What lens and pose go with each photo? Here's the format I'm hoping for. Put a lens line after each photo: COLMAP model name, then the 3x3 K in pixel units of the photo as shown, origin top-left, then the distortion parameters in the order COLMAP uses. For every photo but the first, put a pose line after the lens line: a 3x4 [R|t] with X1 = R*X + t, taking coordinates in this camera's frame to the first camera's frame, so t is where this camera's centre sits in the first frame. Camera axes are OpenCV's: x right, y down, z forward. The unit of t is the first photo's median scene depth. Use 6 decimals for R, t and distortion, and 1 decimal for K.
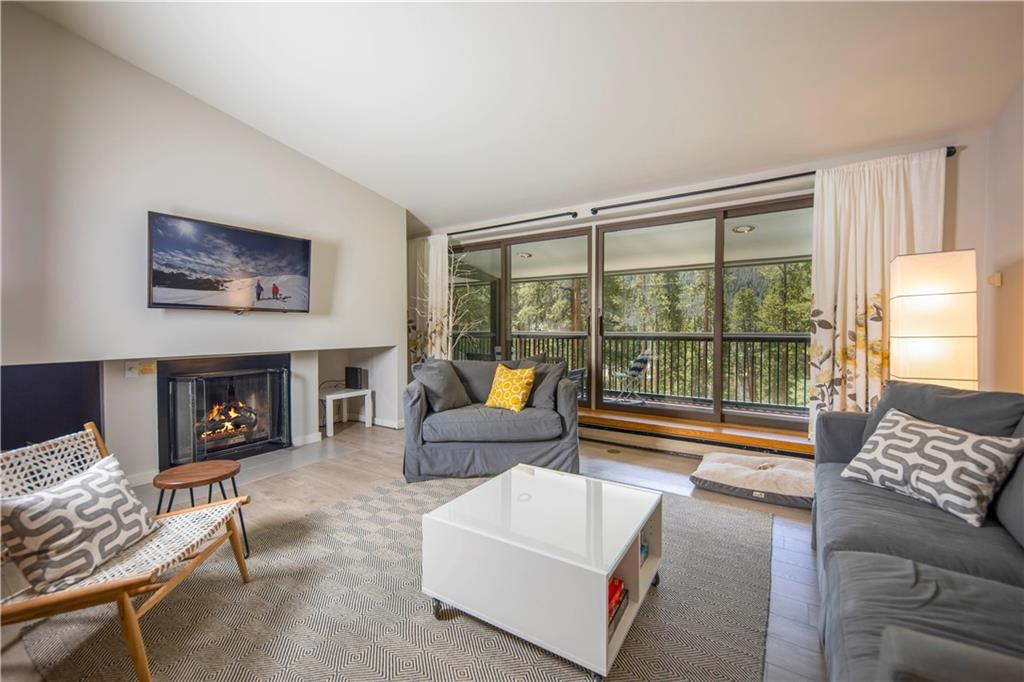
lens RADIAL K [[415.0, 0, 500.2], [0, 415.0, 337.2], [0, 0, 1]] dist [0.020221, -0.012276]
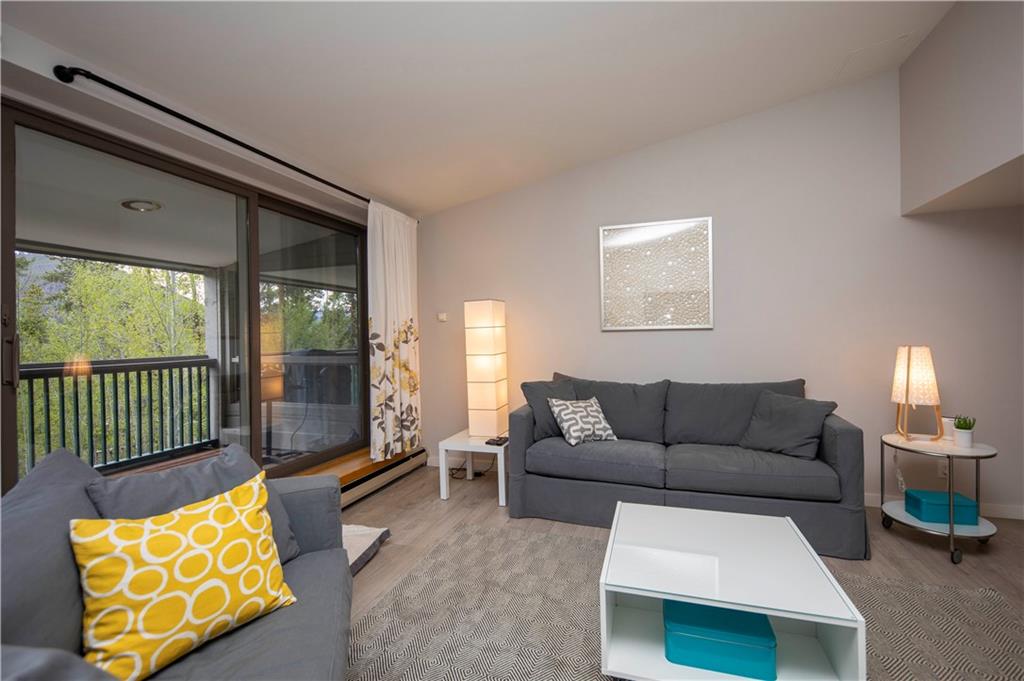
lens RADIAL K [[436.2, 0, 525.9], [0, 436.2, 338.9], [0, 0, 1]] dist [0.000864, 0.000071]
pose [[-0.274228, 0.000743, 0.961664, -0.398276], [0.039459, 0.999166, 0.010480, -0.047864], [-0.960855, 0.040820, -0.274029, 0.938329]]
